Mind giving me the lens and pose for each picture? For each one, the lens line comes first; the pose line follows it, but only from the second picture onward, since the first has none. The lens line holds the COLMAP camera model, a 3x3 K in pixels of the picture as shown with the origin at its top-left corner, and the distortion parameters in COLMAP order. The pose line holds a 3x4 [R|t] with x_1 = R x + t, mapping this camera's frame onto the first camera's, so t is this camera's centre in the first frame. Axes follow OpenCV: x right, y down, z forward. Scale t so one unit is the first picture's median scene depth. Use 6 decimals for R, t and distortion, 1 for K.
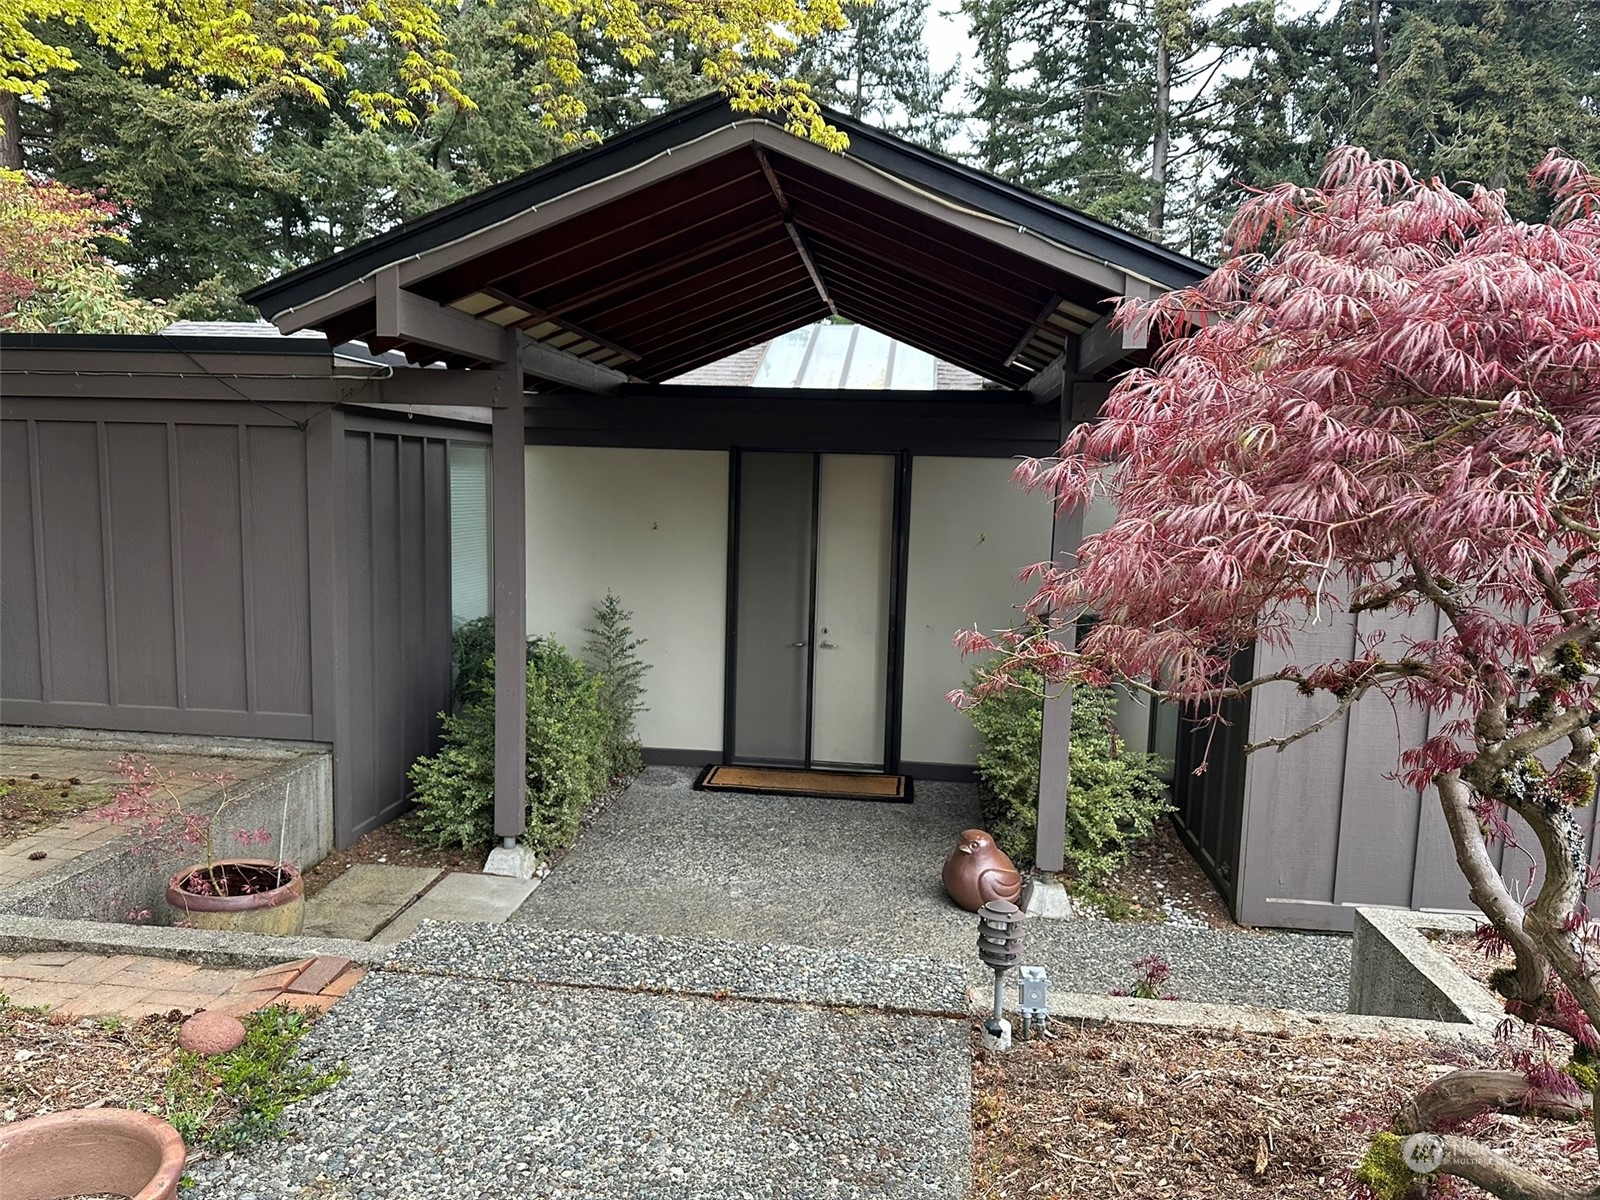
lens RADIAL K [[1129.9, 0, 790.4], [0, 1129.9, 599.9], [0, 0, 1]] dist [0.021624, -0.017805]
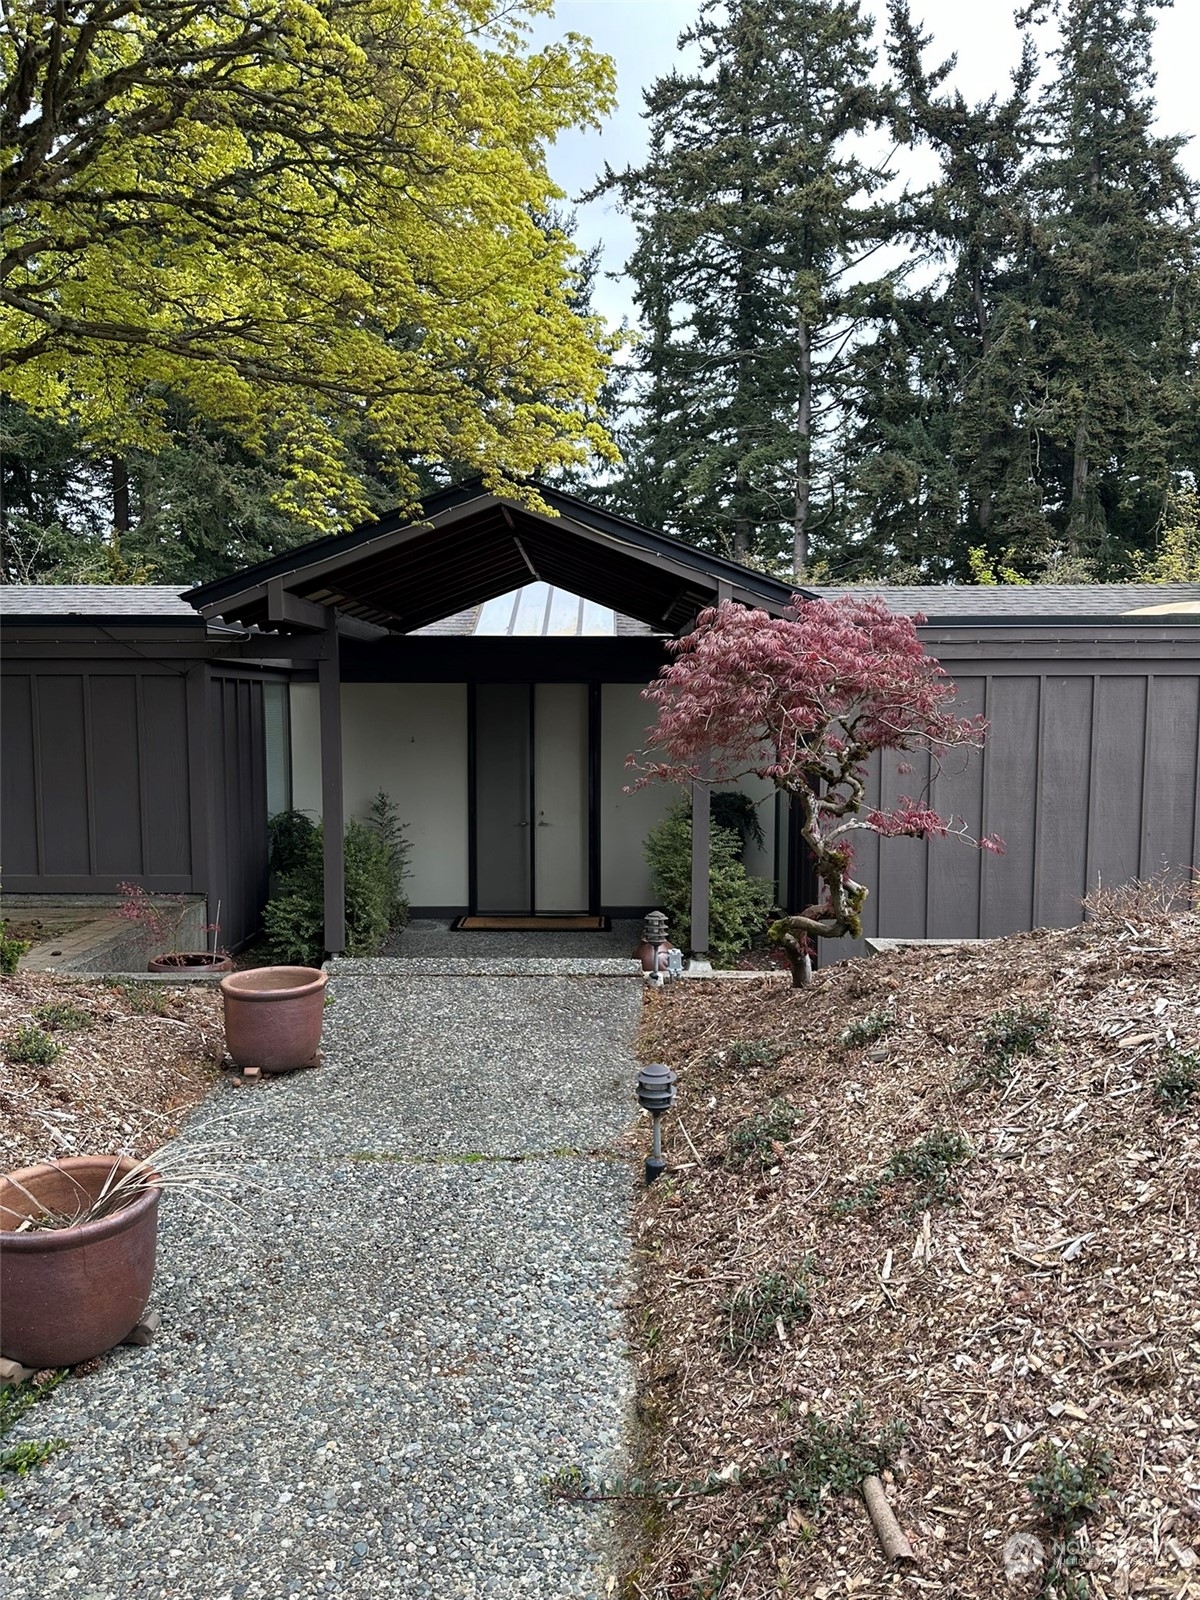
lens RADIAL K [[1119.8, 0, 596.4], [0, 1119.8, 794.2], [0, 0, 1]] dist [0.089572, -0.108426]
pose [[0.994034, -0.035999, 0.102958, -0.013391], [0.038763, 0.998936, -0.024975, 0.013090], [-0.101949, 0.028817, 0.994372, -0.114235]]
